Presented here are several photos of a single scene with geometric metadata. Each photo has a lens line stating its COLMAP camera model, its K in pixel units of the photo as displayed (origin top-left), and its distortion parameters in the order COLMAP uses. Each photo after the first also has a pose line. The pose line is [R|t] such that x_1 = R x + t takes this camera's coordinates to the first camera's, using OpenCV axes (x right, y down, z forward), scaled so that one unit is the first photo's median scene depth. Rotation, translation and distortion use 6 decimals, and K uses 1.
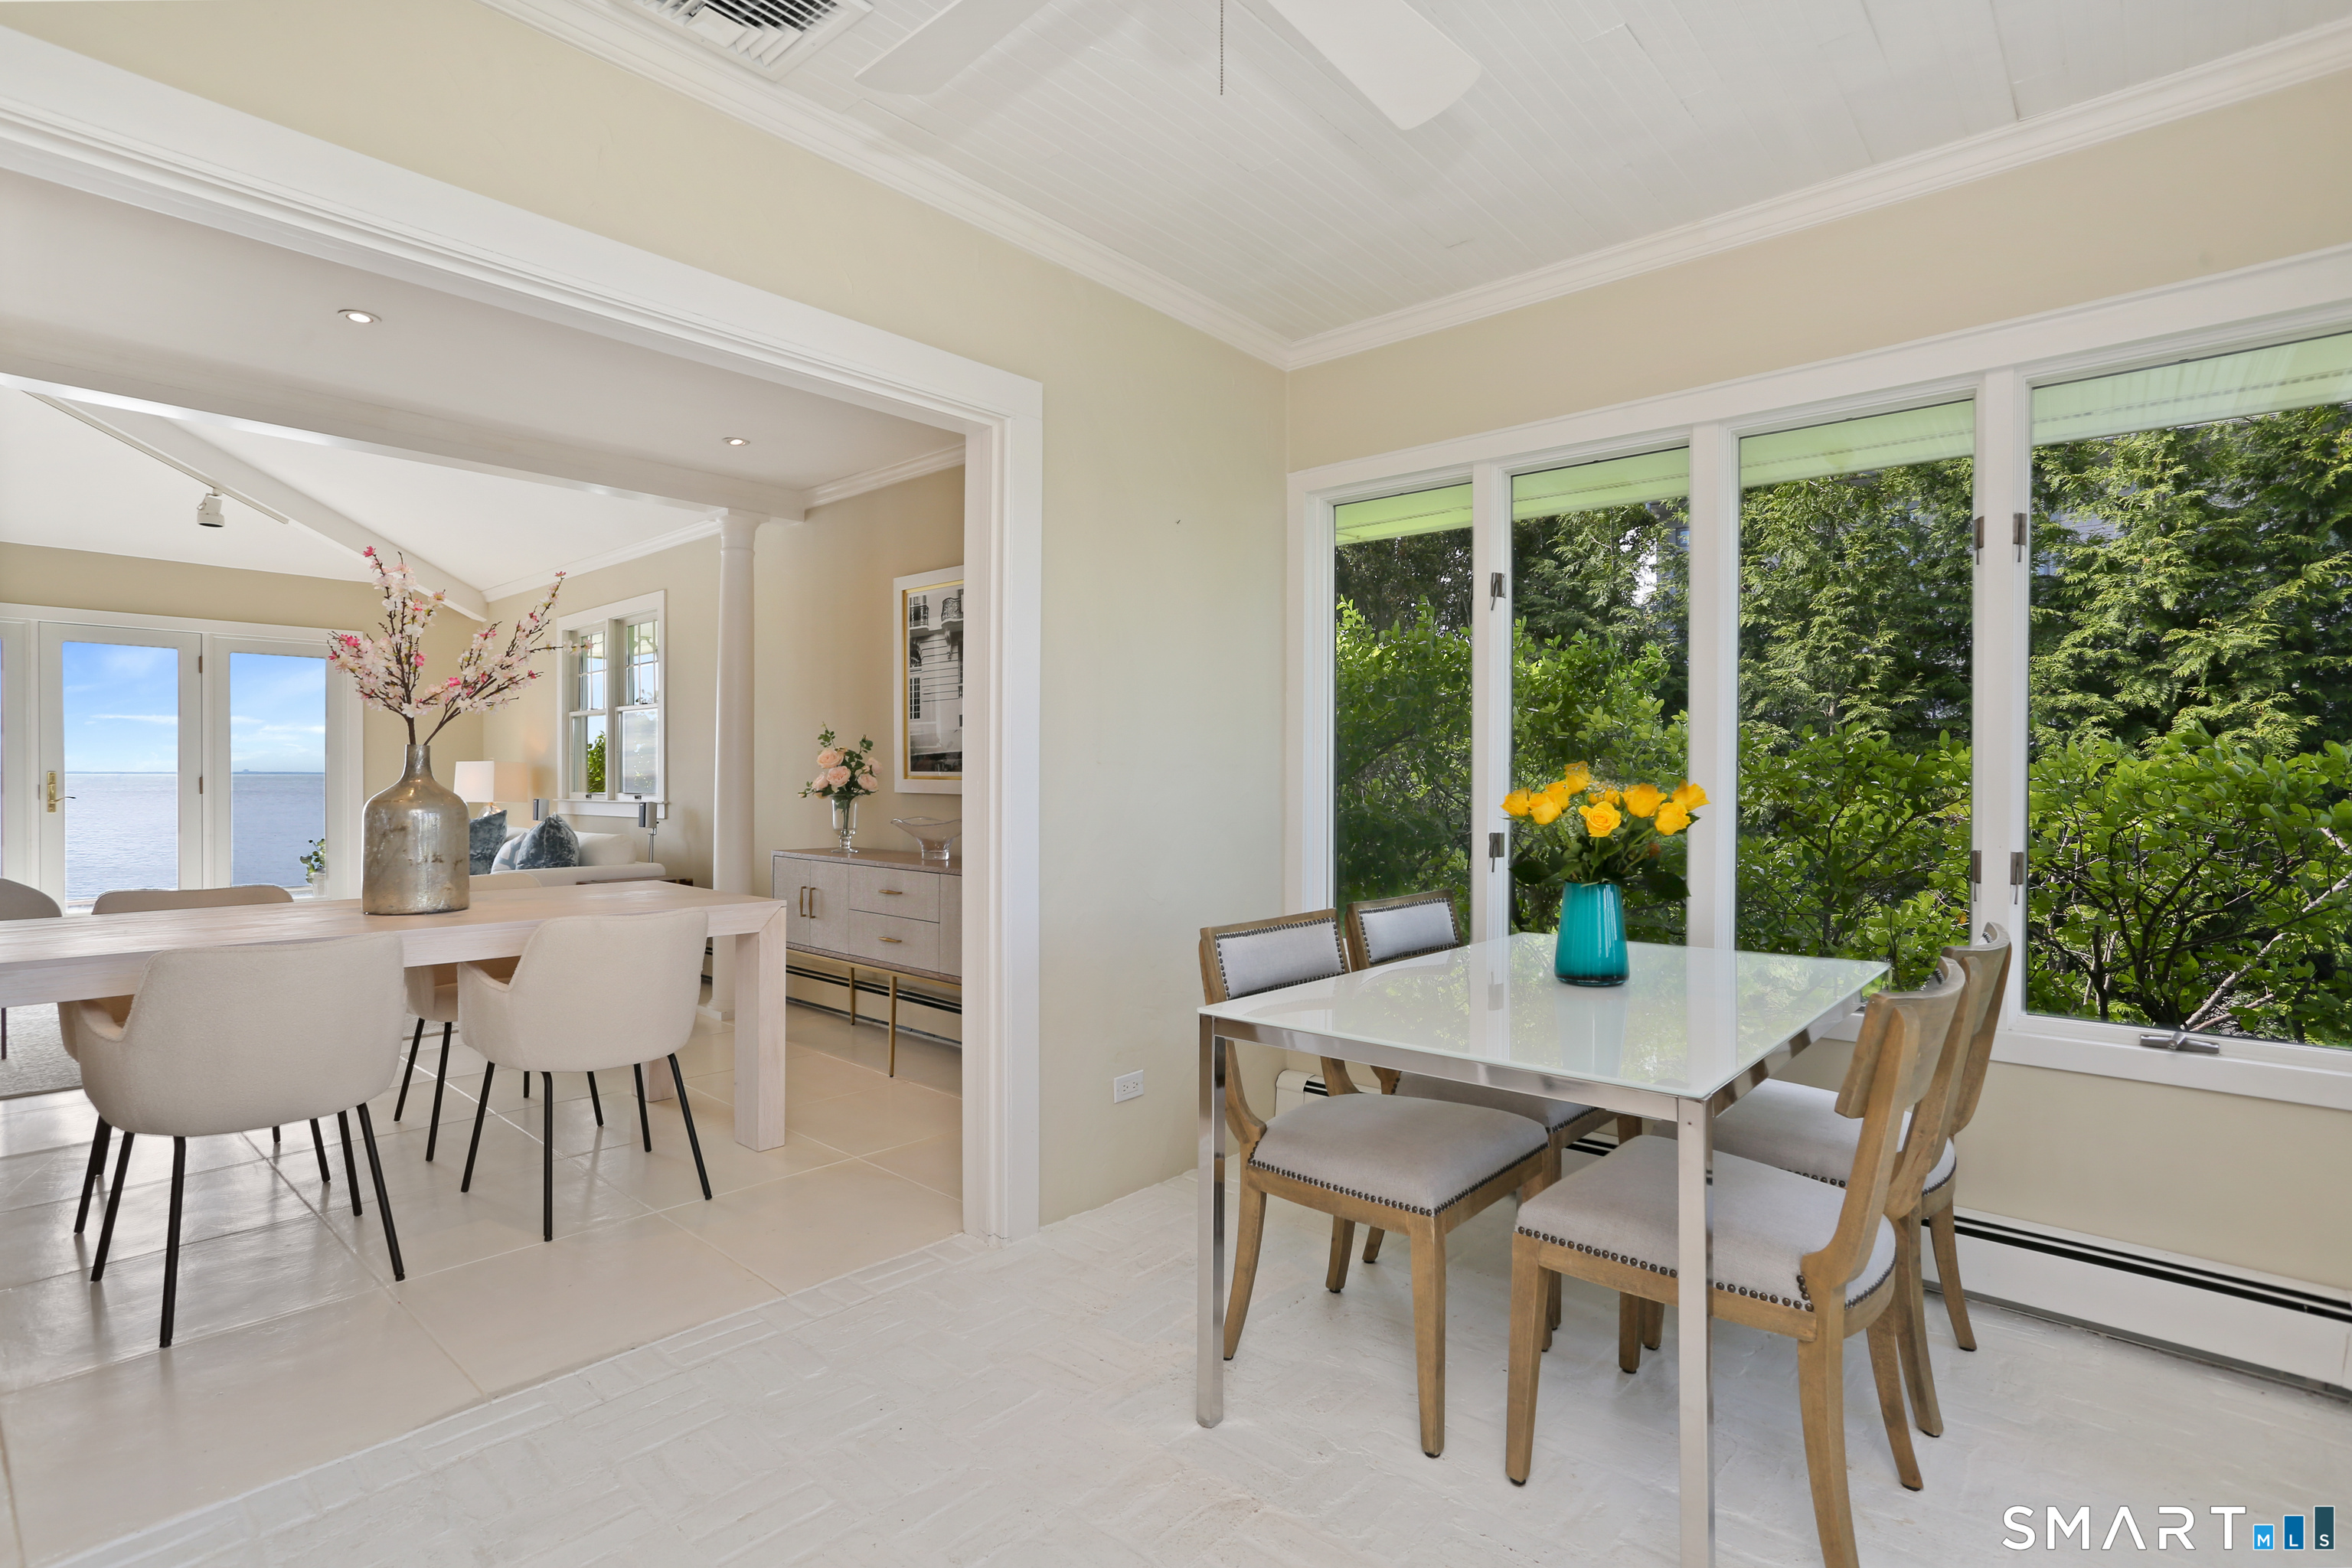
lens RADIAL K [[1138.8, 0, 1176.0], [0, 1138.8, 784.0], [0, 0, 1]] dist [0.001013, 0.000132]
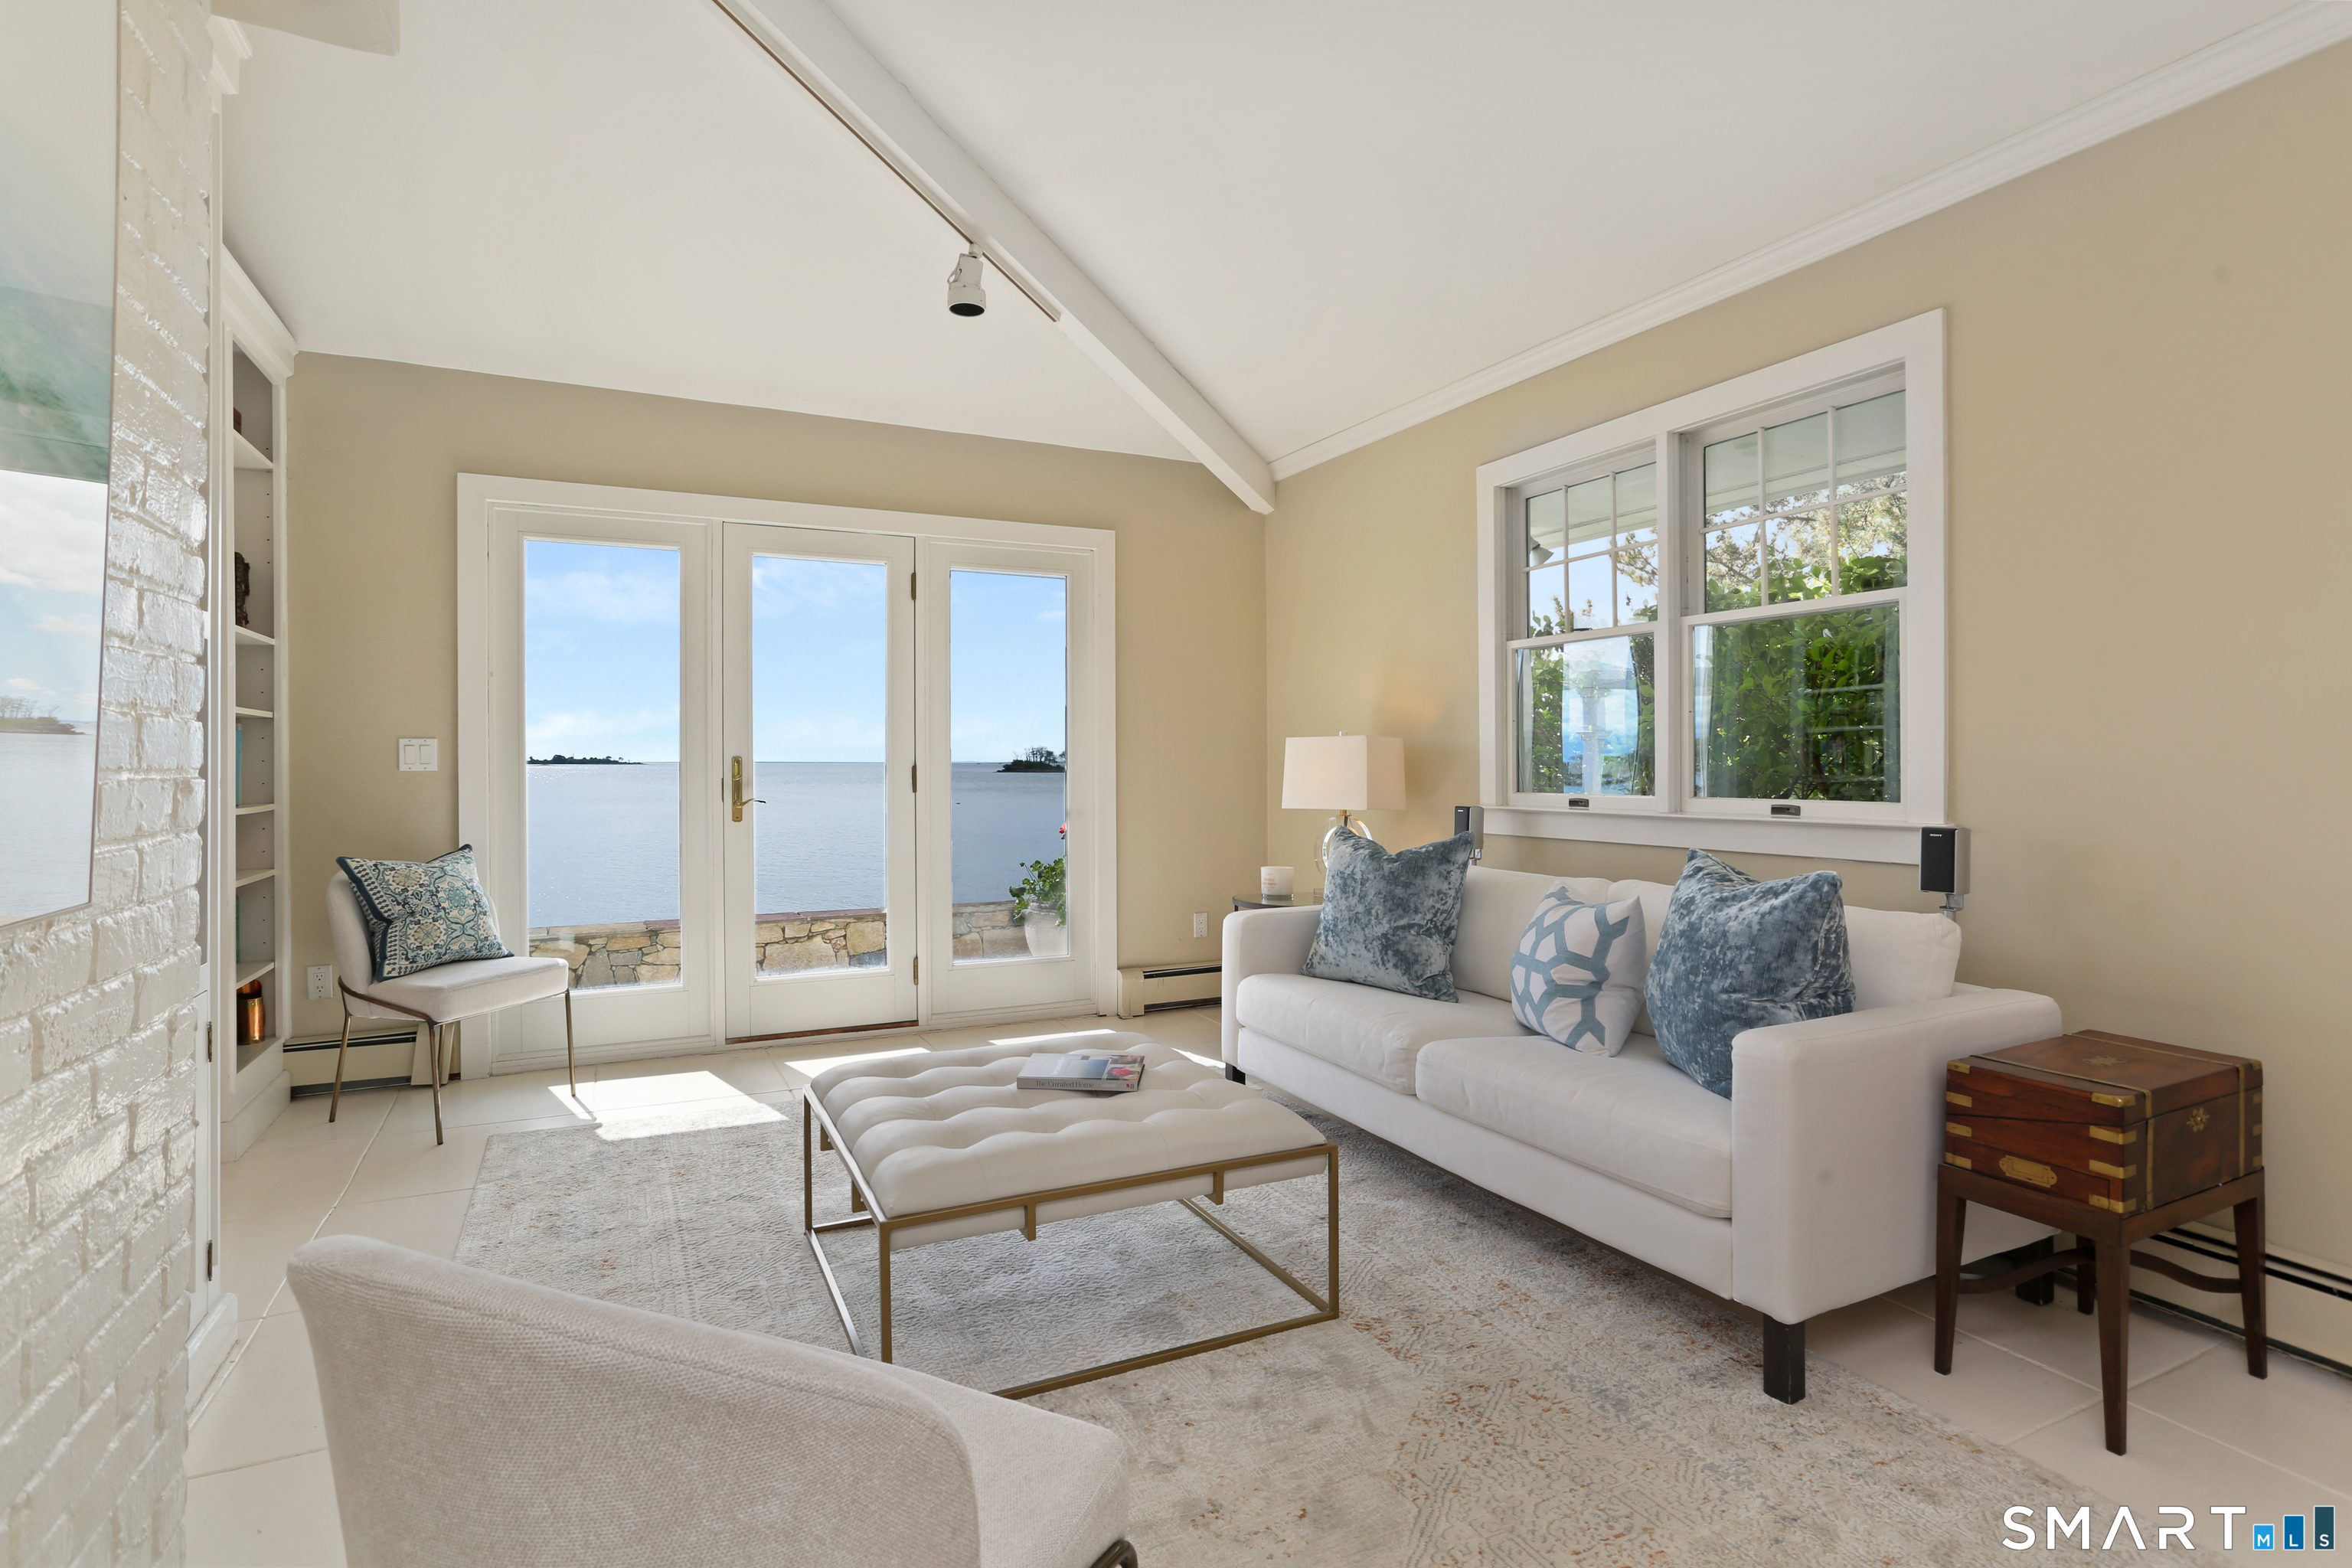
lens RADIAL K [[1138.8, 0, 1176.0], [0, 1138.8, 784.0], [0, 0, 1]] dist [0.001013, 0.000132]
pose [[0.930705, 0.004221, -0.365747, -0.499045], [0.002072, 0.999857, 0.016811, -0.007908], [0.365765, -0.016404, 0.930563, 0.471369]]
